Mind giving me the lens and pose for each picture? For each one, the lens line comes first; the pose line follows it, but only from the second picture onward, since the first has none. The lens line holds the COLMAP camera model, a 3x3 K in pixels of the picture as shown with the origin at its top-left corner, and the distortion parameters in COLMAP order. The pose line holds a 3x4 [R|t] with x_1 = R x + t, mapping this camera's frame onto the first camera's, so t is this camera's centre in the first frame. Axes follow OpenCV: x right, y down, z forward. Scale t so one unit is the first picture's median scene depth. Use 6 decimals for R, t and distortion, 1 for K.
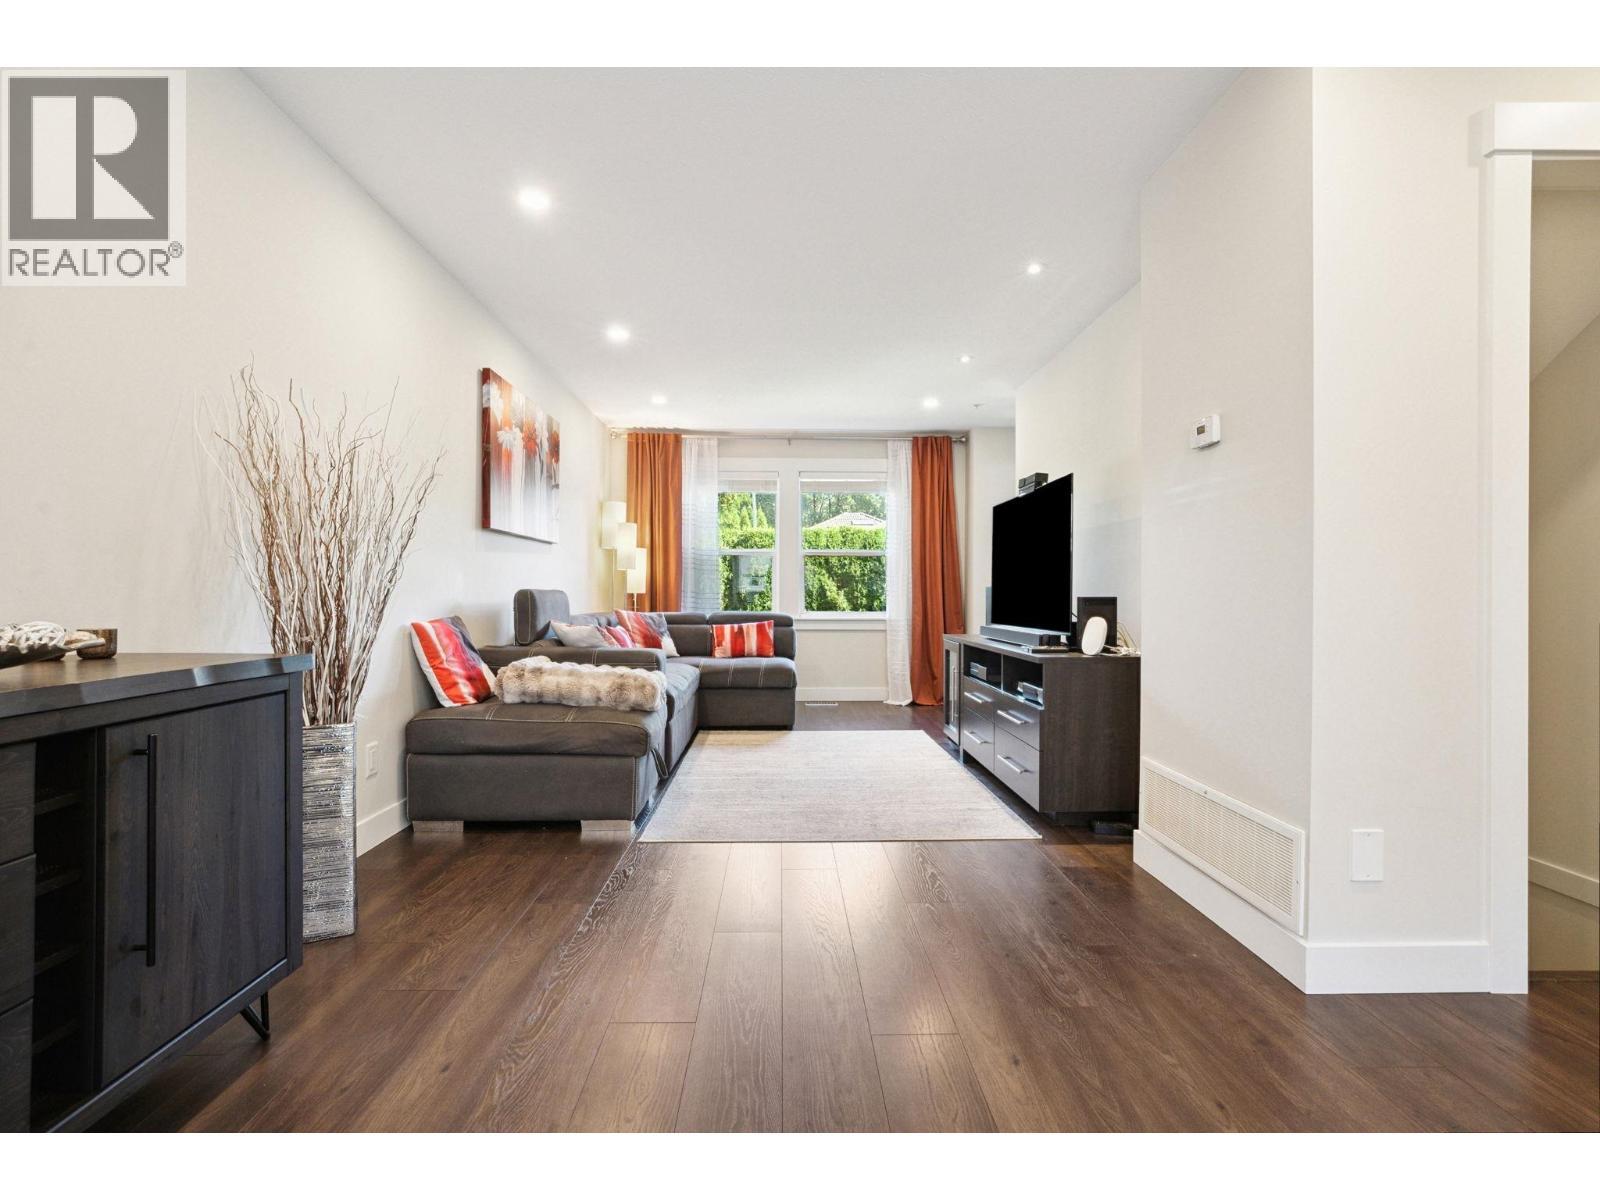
lens RADIAL K [[739.4, 0, 791.8], [0, 739.4, 585.9], [0, 0, 1]] dist [-0.021943, 0.010553]
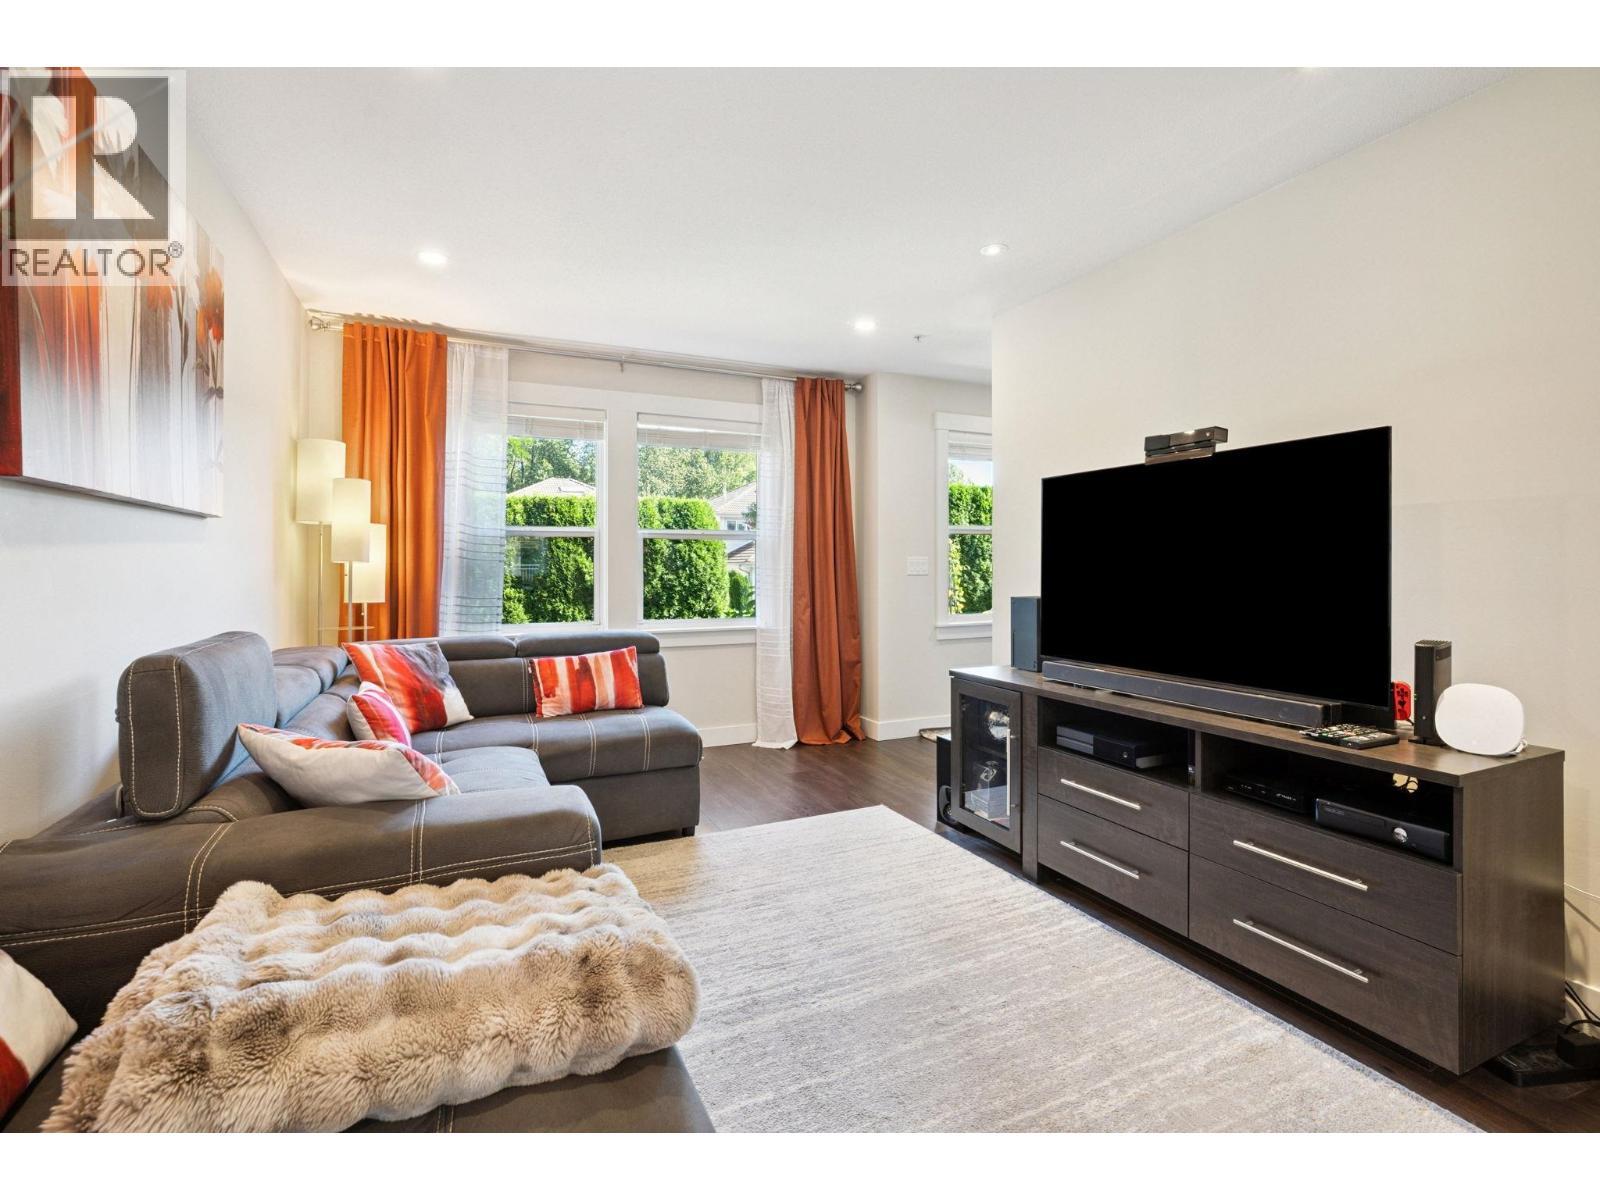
lens RADIAL K [[739.4, 0, 799.6], [0, 739.4, 568.1], [0, 0, 1]] dist [-0.021943, 0.010553]
pose [[0.912113, -0.006064, 0.409893, -0.187252], [-0.000634, 0.999869, 0.016204, -0.035721], [-0.409938, -0.015040, 0.911990, 0.463574]]
